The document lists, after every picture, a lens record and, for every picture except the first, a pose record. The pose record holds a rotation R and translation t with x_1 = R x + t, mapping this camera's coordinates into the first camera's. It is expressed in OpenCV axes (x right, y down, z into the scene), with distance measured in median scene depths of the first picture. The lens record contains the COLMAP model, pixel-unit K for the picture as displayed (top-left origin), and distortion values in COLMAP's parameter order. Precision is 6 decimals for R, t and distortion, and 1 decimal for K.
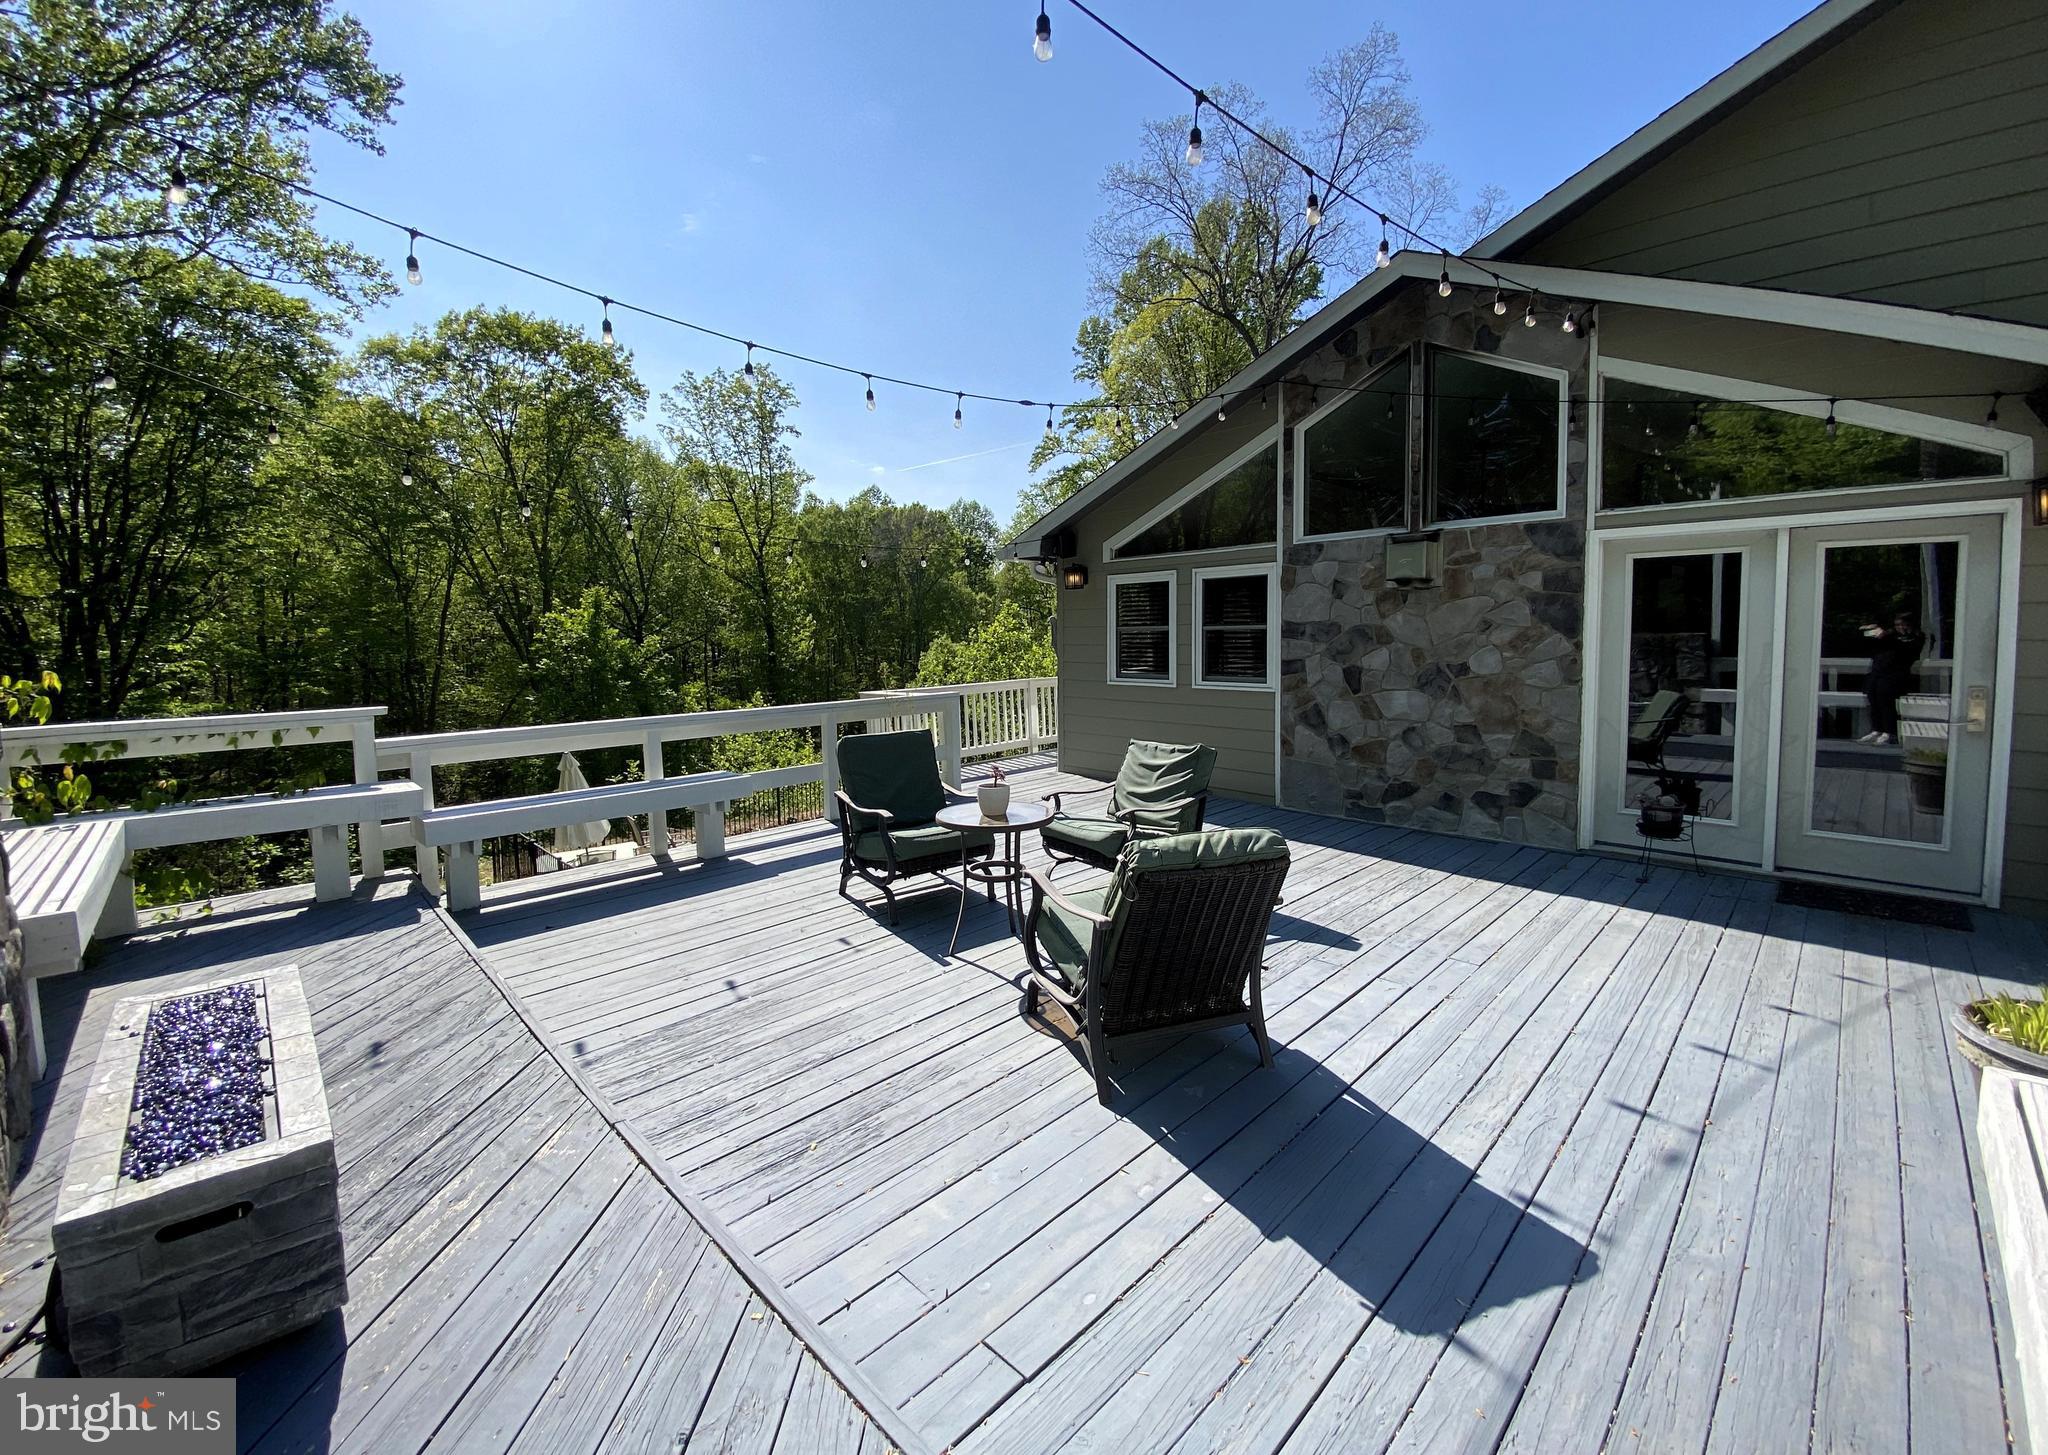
lens RADIAL K [[826.0, 0, 1033.9], [0, 826.0, 690.1], [0, 0, 1]] dist [0.024033, -0.022988]
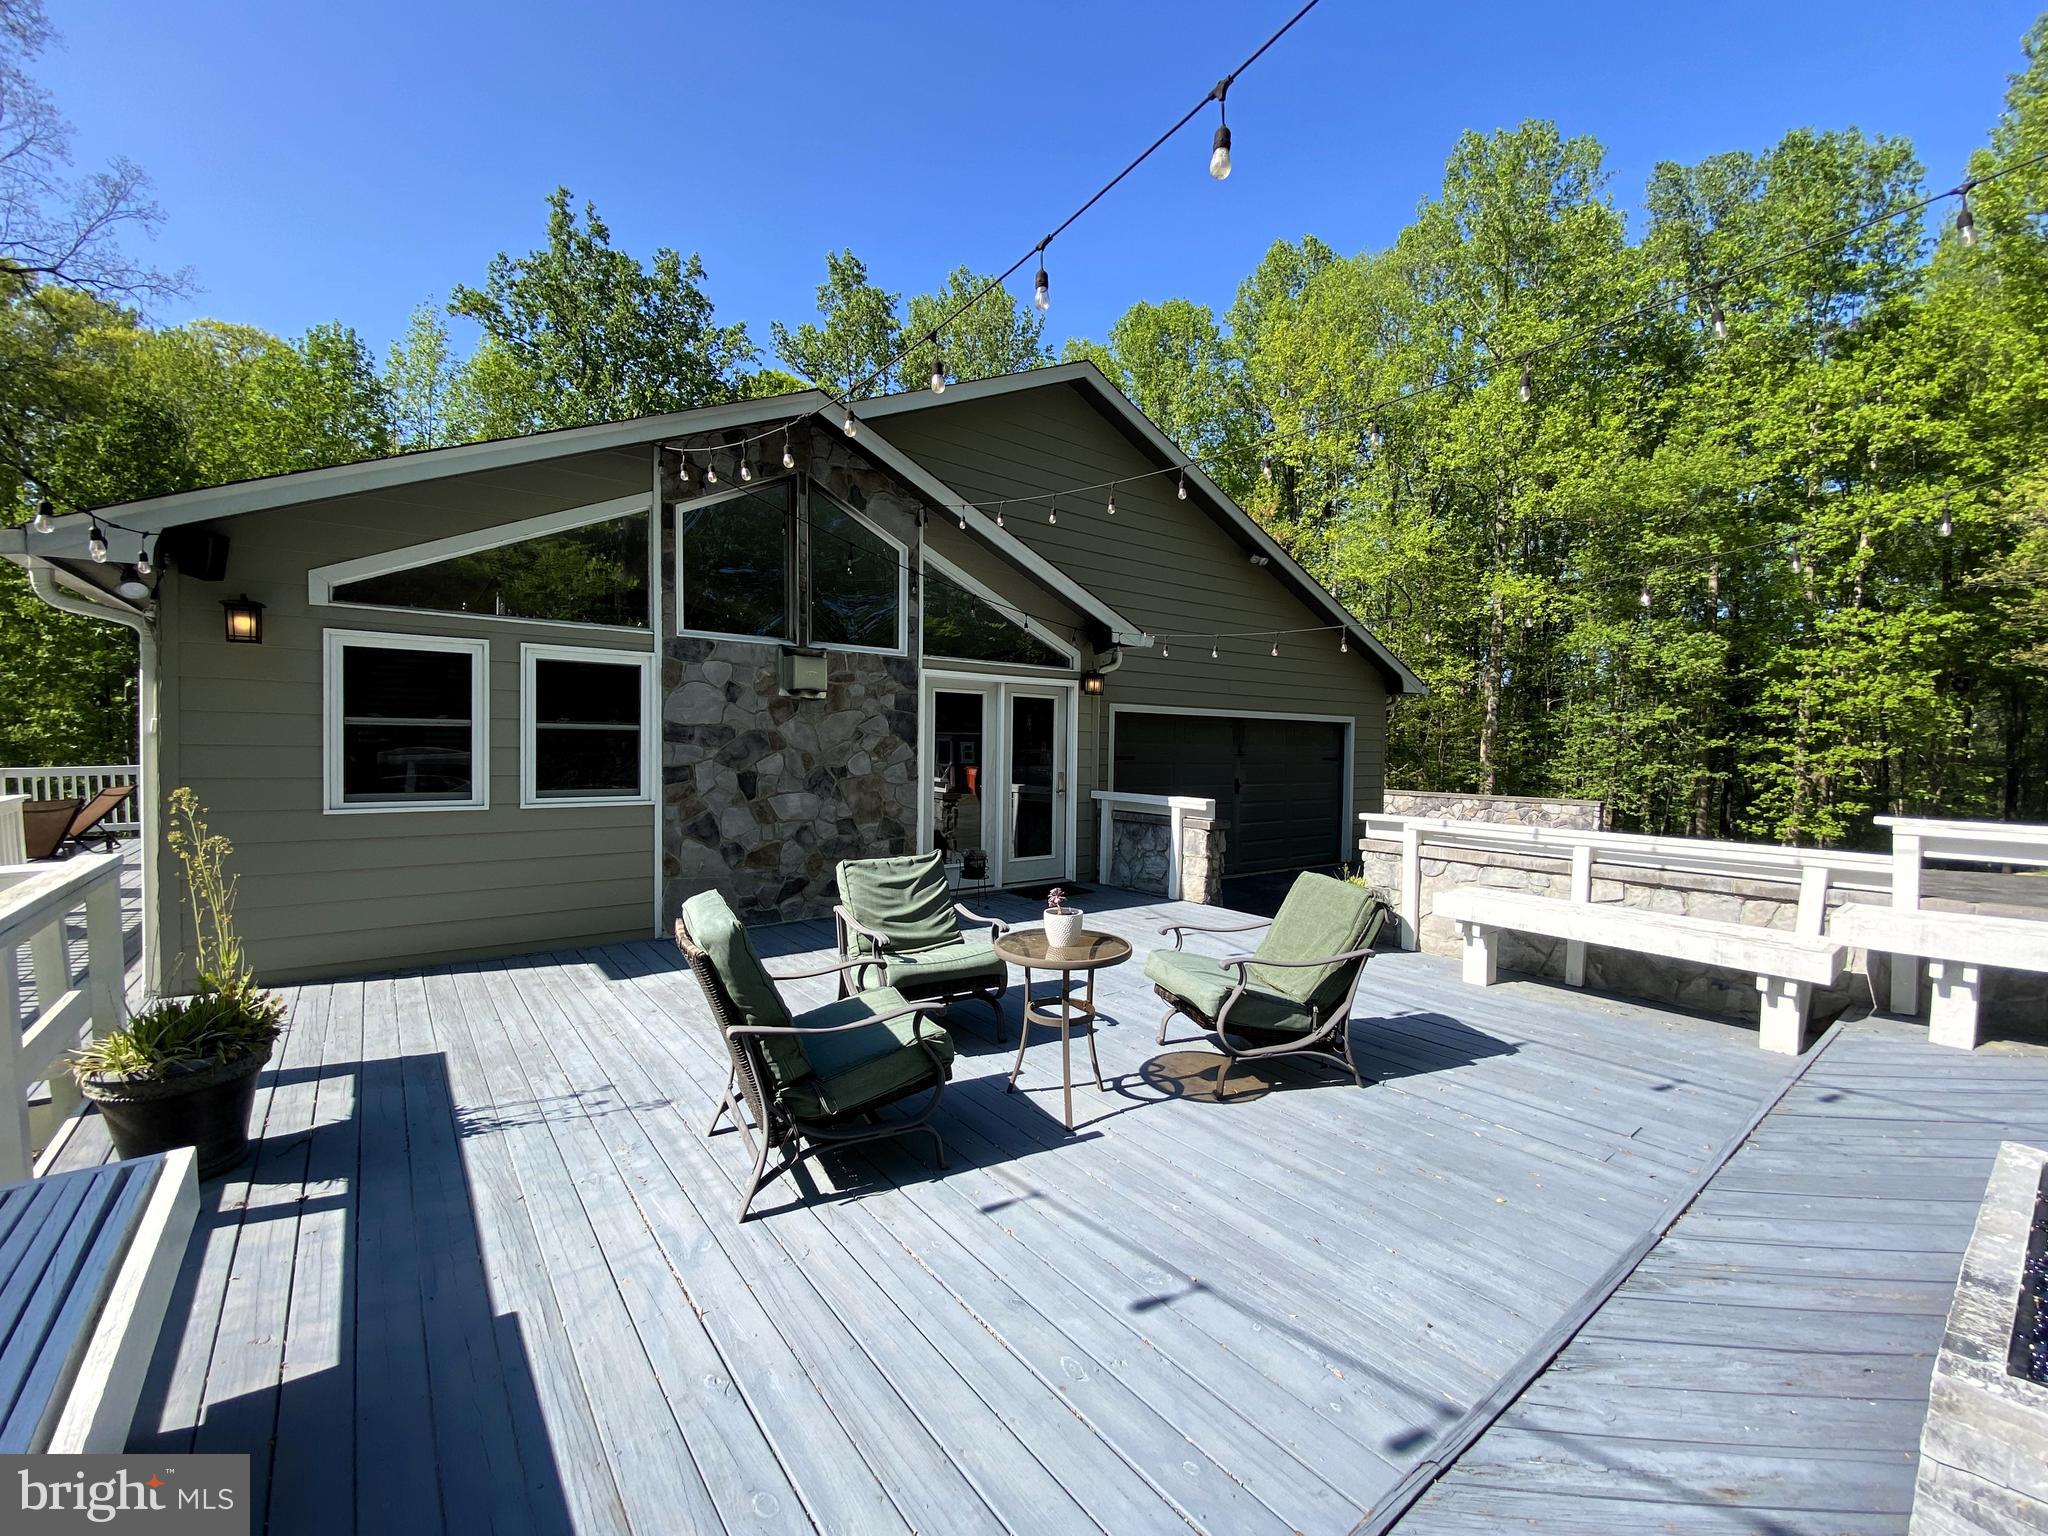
lens RADIAL K [[820.3, 0, 1016.2], [0, 820.3, 768.5], [0, 0, 1]] dist [0.048517, -0.035001]
pose [[0.129546, -0.017834, 0.991413, -0.618086], [0.048256, 0.998767, 0.011661, -0.032371], [-0.990399, 0.046331, 0.130246, 0.630206]]
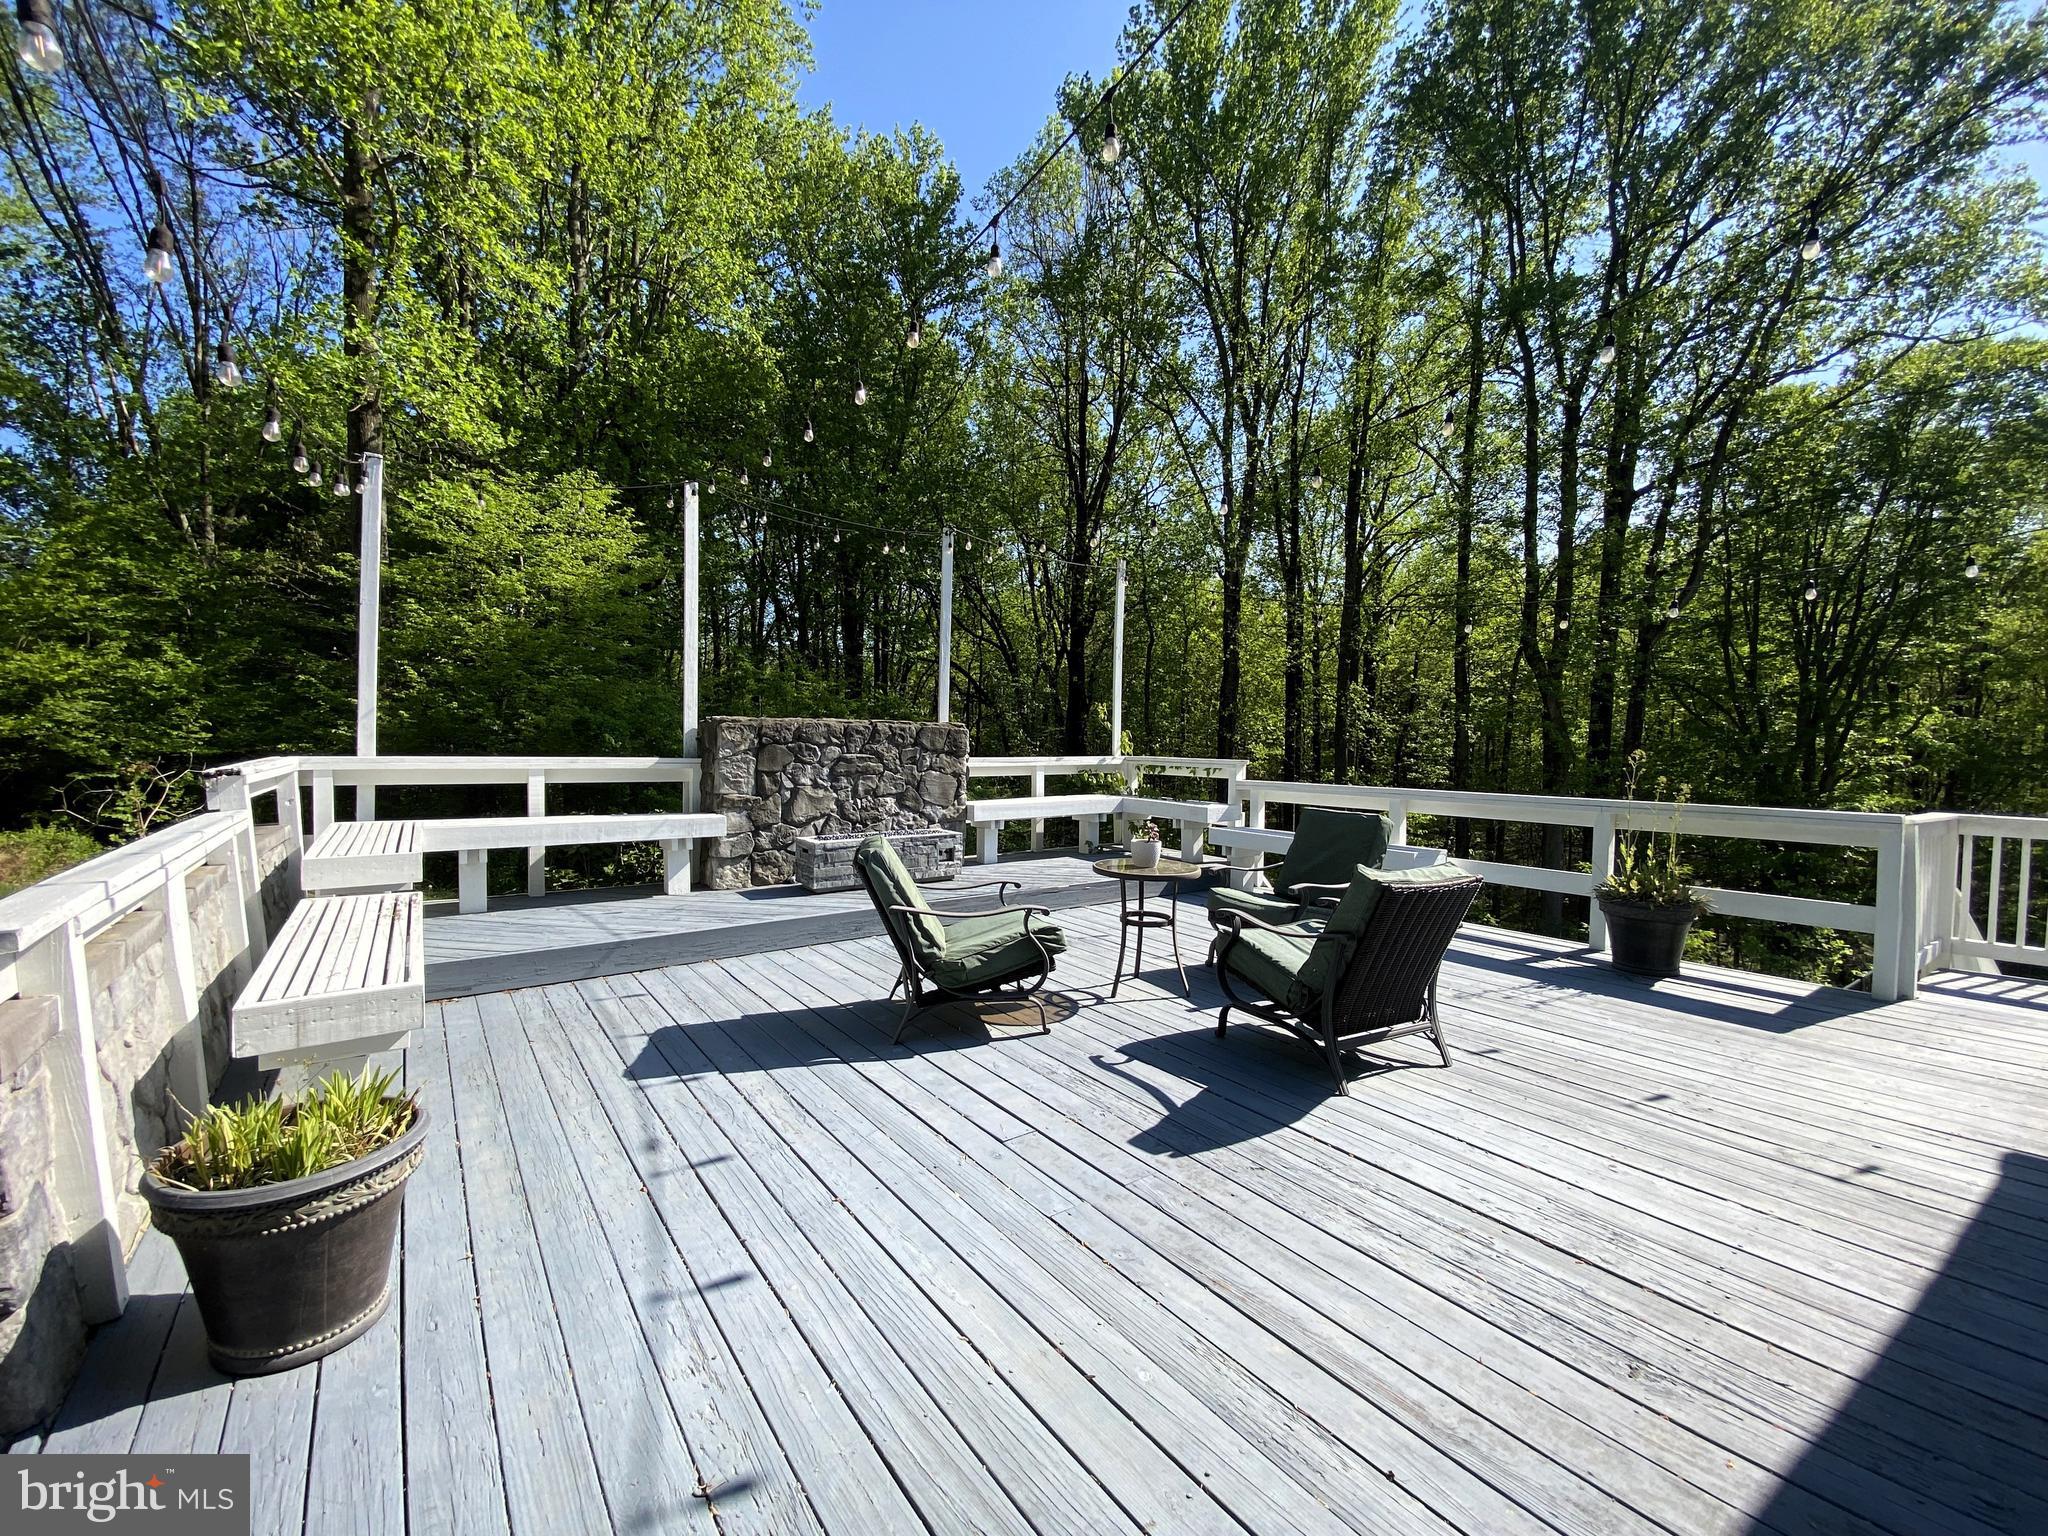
lens RADIAL K [[820.3, 0, 1016.2], [0, 820.3, 768.5], [0, 0, 1]] dist [0.048517, -0.035001]
pose [[-0.160162, 0.049747, -0.985836, 0.729932], [-0.072976, 0.995399, 0.062086, -0.025465], [0.984389, 0.081886, -0.155795, 0.670134]]
